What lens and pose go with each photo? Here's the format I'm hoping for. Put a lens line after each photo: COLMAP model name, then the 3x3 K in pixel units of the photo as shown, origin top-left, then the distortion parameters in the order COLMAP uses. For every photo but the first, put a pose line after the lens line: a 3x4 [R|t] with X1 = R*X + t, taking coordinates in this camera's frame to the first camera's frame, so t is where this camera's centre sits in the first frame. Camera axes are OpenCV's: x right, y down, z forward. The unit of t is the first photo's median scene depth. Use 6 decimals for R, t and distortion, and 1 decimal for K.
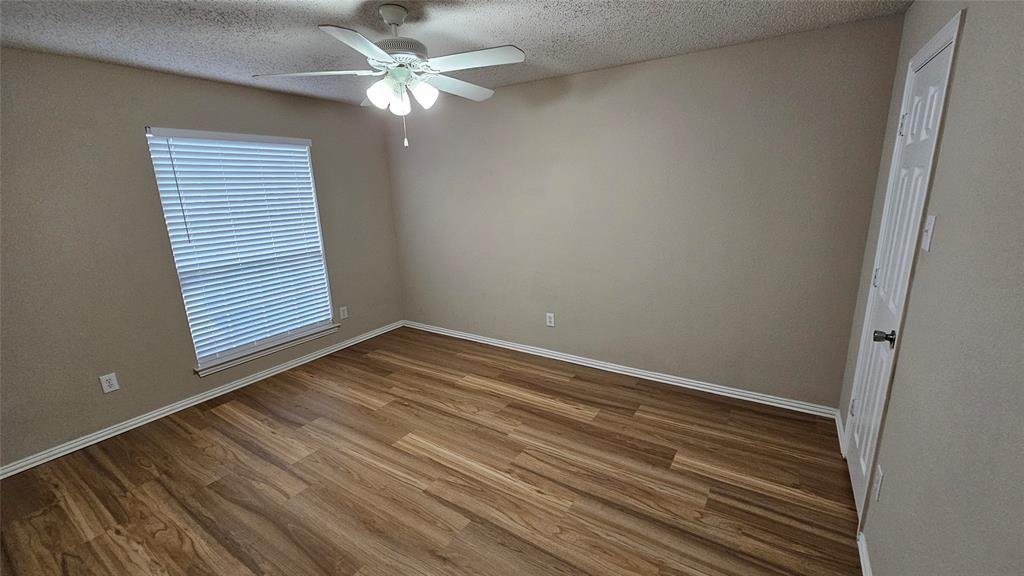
lens RADIAL K [[430.4, 0, 514.2], [0, 430.4, 288.8], [0, 0, 1]] dist [-0.003655, 0.001904]
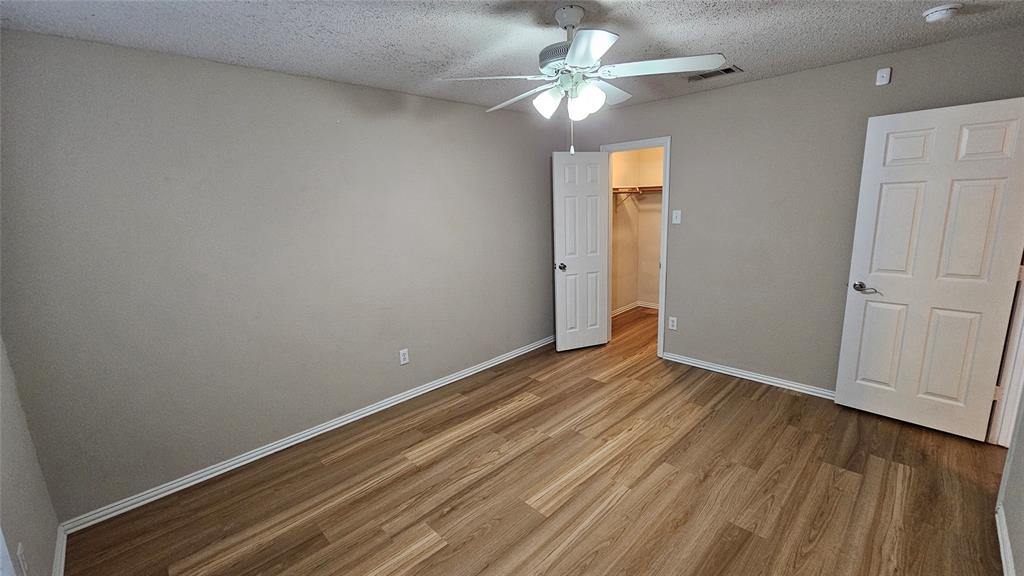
lens RADIAL K [[430.4, 0, 517.0], [0, 430.4, 288.3], [0, 0, 1]] dist [-0.003655, 0.001904]
pose [[0.191170, -0.173052, 0.966182, -0.909849], [0.260729, 0.957927, 0.119985, -0.140281], [-0.946295, 0.228974, 0.228246, 0.708459]]
